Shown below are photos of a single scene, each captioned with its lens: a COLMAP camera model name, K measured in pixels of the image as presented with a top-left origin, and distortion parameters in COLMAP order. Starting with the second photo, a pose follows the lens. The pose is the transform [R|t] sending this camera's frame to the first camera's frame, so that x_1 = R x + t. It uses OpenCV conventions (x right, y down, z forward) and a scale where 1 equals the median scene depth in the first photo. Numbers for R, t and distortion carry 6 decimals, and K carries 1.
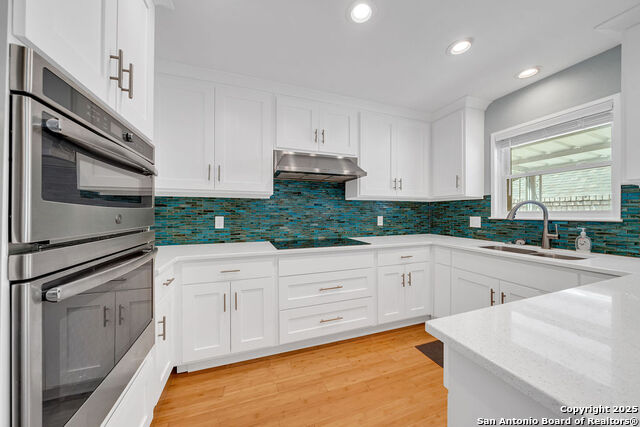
lens RADIAL K [[217.9, 0, 320.7], [0, 217.9, 212.9], [0, 0, 1]] dist [-0.009652, 0.000070]
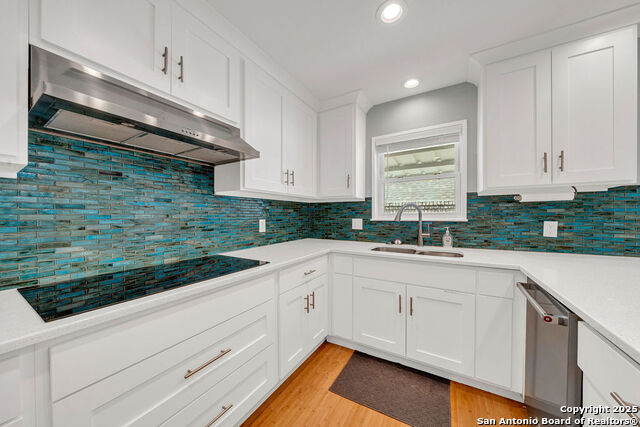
lens RADIAL K [[217.9, 0, 318.9], [0, 217.9, 217.5], [0, 0, 1]] dist [-0.009652, 0.000070]
pose [[0.768232, -0.008345, 0.640118, -0.065322], [0.002682, 0.999948, 0.009818, 0.001336], [-0.640166, -0.005825, 0.768214, 0.365104]]
